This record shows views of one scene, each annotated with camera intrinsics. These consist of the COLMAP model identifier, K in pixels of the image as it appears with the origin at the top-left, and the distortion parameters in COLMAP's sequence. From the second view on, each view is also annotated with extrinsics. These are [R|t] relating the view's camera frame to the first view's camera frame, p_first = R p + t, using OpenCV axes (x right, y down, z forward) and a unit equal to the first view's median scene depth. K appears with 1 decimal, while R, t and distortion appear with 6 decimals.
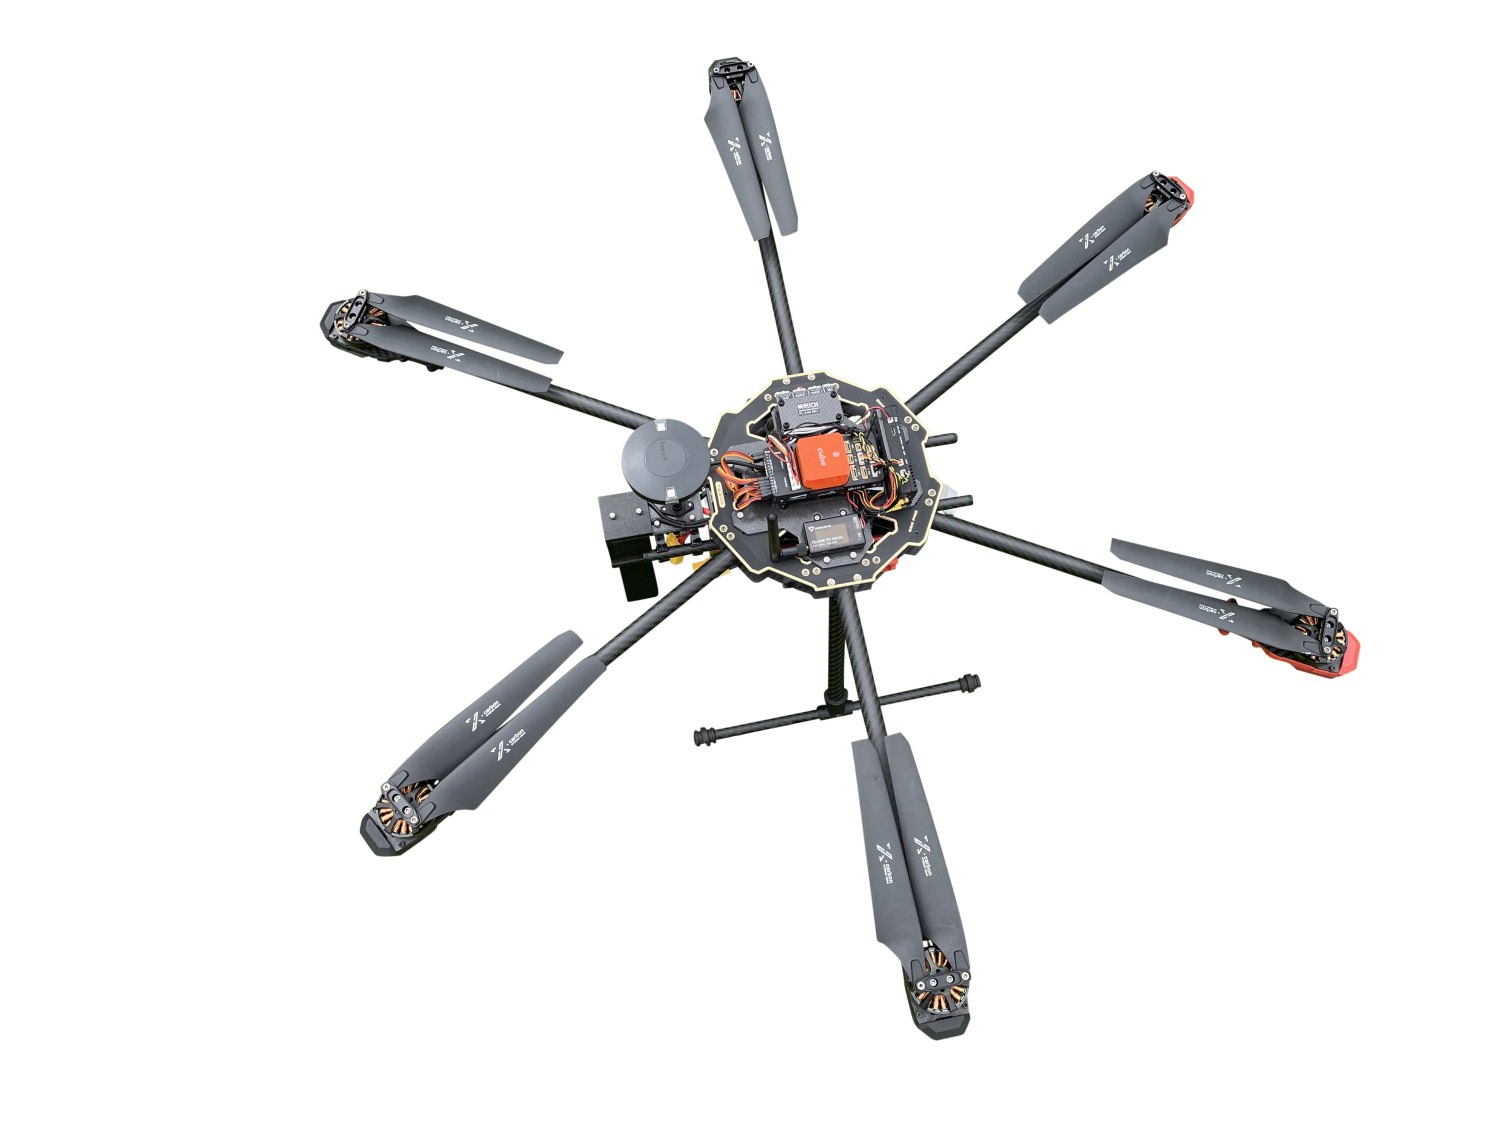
lens RADIAL K [[1143.6, 0, 749.2], [0, 1143.6, 563.6], [0, 0, 1]] dist [0.062890, 0.001719]
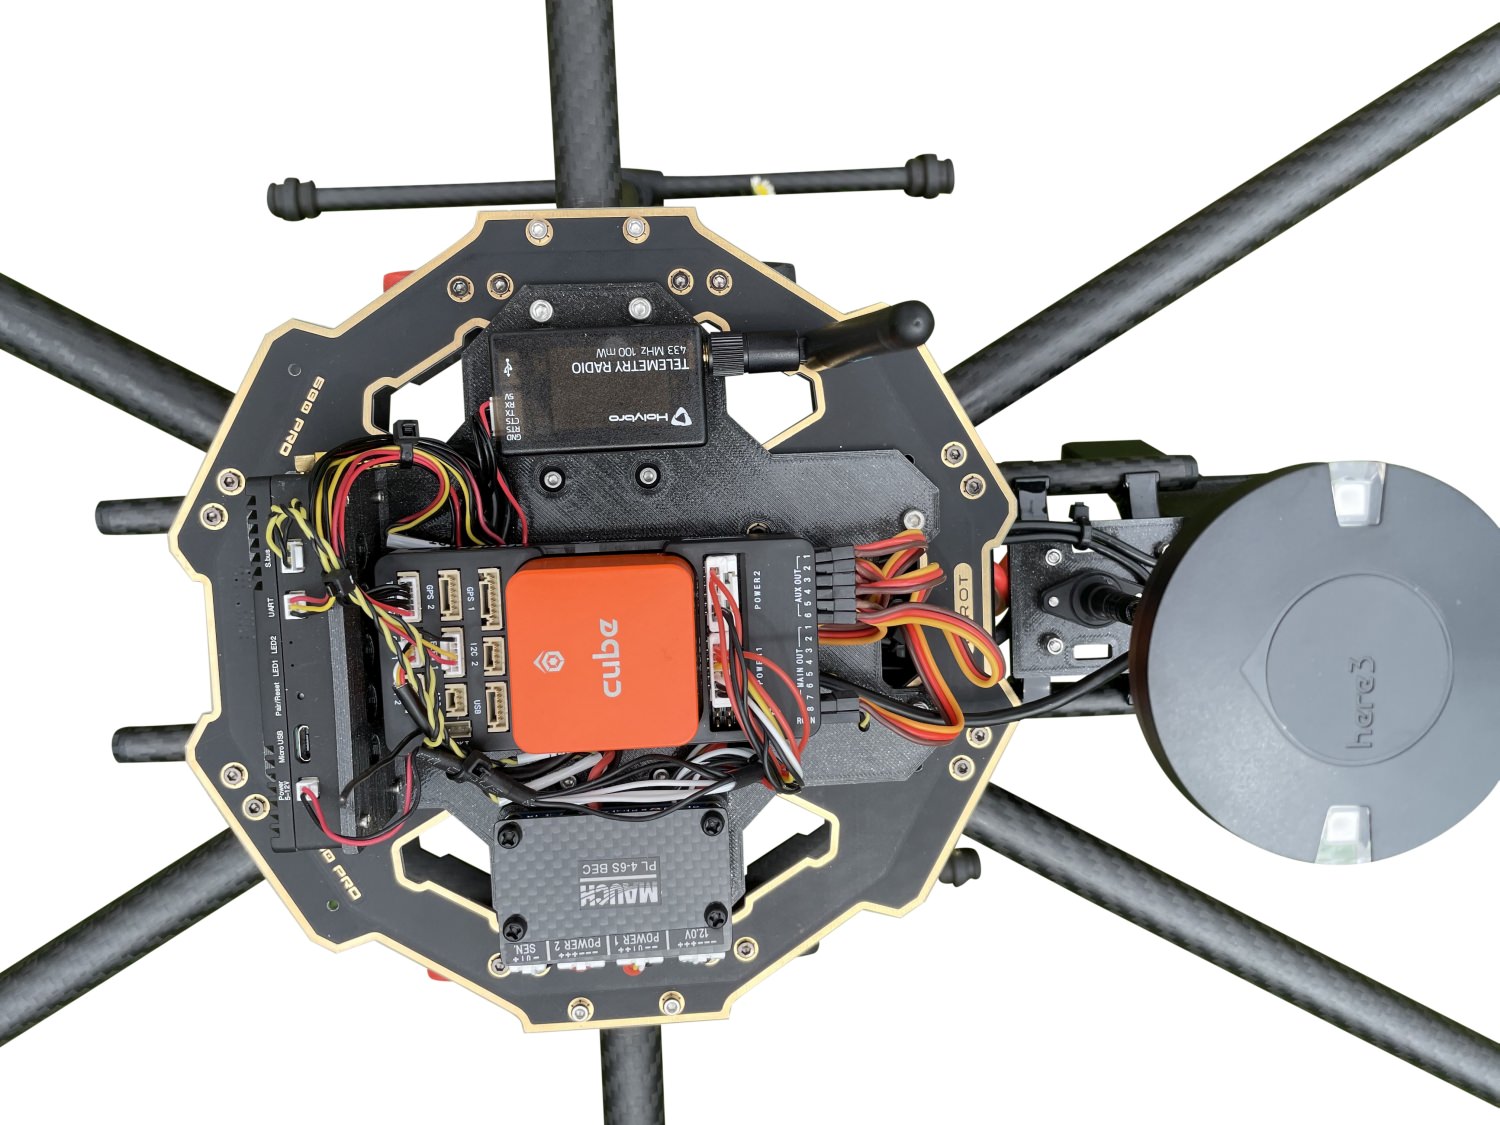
lens RADIAL K [[1143.6, 0, 748.8], [0, 1143.6, 564.2], [0, 0, 1]] dist [0.062890, 0.001719]
pose [[-0.985894, -0.142901, -0.087140, 0.054628], [0.118084, -0.962826, 0.242945, -0.122812], [-0.118617, 0.229228, 0.966118, 0.703671]]
